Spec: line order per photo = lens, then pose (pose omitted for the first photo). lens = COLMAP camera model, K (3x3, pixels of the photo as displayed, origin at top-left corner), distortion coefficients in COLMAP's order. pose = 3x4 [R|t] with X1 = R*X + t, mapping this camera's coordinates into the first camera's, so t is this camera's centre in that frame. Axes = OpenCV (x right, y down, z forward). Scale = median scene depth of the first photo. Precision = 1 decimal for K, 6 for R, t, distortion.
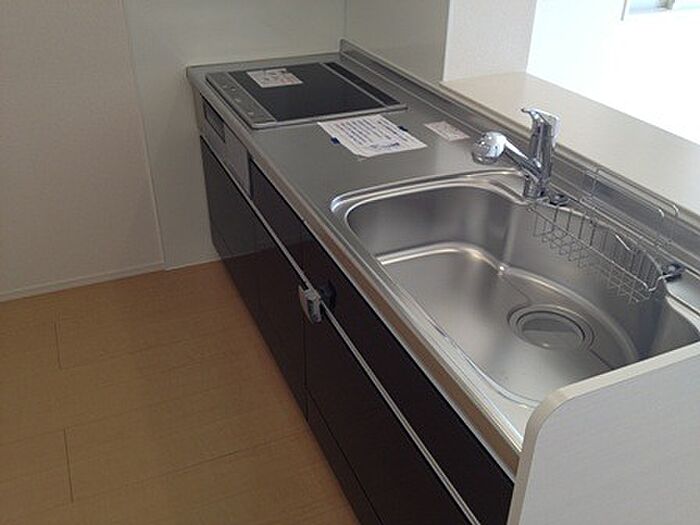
lens RADIAL K [[691.2, 0, 350.0], [0, 691.2, 262.5], [0, 0, 1]] dist [0.086881, -0.003266]
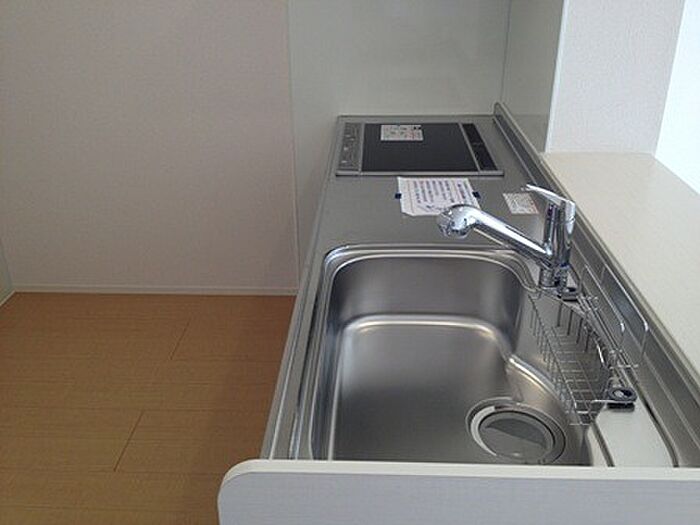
lens RADIAL K [[691.2, 0, 350.0], [0, 691.2, 262.5], [0, 0, 1]] dist [0.086881, -0.003266]
pose [[0.903005, 0.172866, -0.393318, 0.287693], [-0.203572, 0.978346, -0.037384, -0.029056], [0.378339, 0.113827, 0.918642, 0.067378]]
